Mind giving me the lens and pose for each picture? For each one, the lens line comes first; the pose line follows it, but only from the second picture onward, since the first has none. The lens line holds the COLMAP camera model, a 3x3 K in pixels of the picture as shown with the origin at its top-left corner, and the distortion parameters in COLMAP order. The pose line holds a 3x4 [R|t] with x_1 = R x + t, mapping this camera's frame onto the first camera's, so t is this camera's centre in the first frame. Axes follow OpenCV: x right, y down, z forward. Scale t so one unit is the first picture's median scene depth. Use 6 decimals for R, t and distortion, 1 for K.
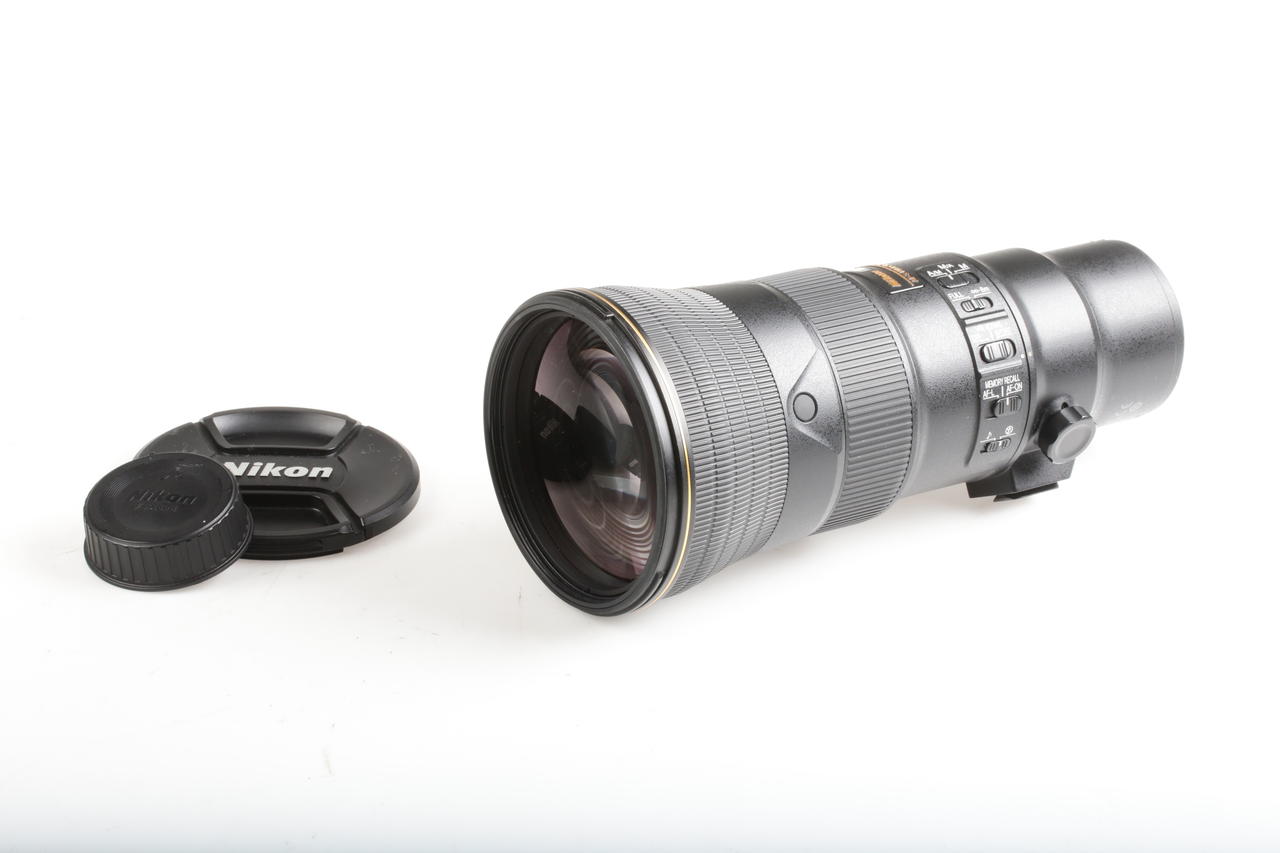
lens RADIAL K [[3534.2, 0, 643.6], [0, 3534.2, 428.1], [0, 0, 1]] dist [0.058987, 0.000000]
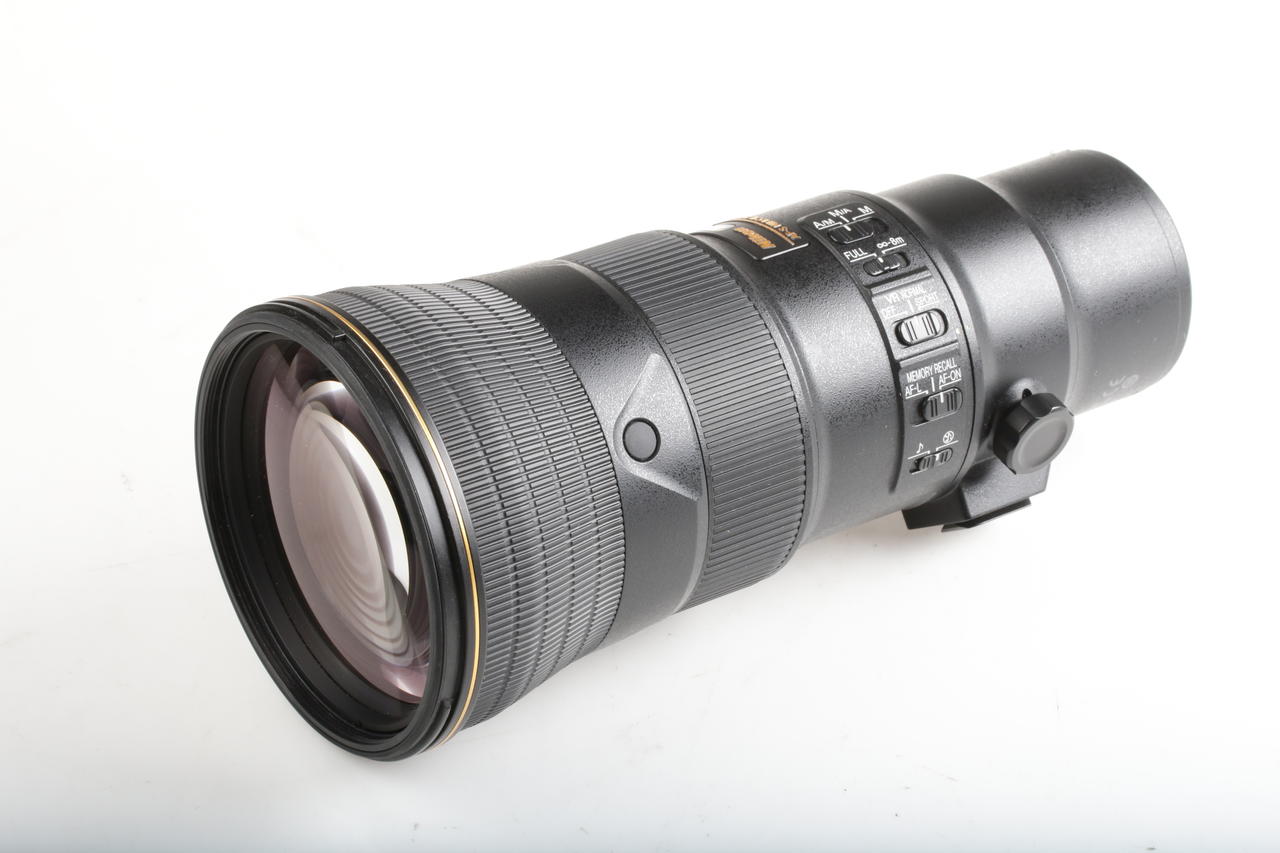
lens RADIAL K [[3534.2, 0, 635.5], [0, 3534.2, 423.4], [0, 0, 1]] dist [0.058987, 0.000000]
pose [[0.996023, -0.084559, -0.028067, 0.061508], [0.085411, 0.995873, 0.030684, -0.029154], [0.025357, -0.032959, 0.999135, 0.296782]]
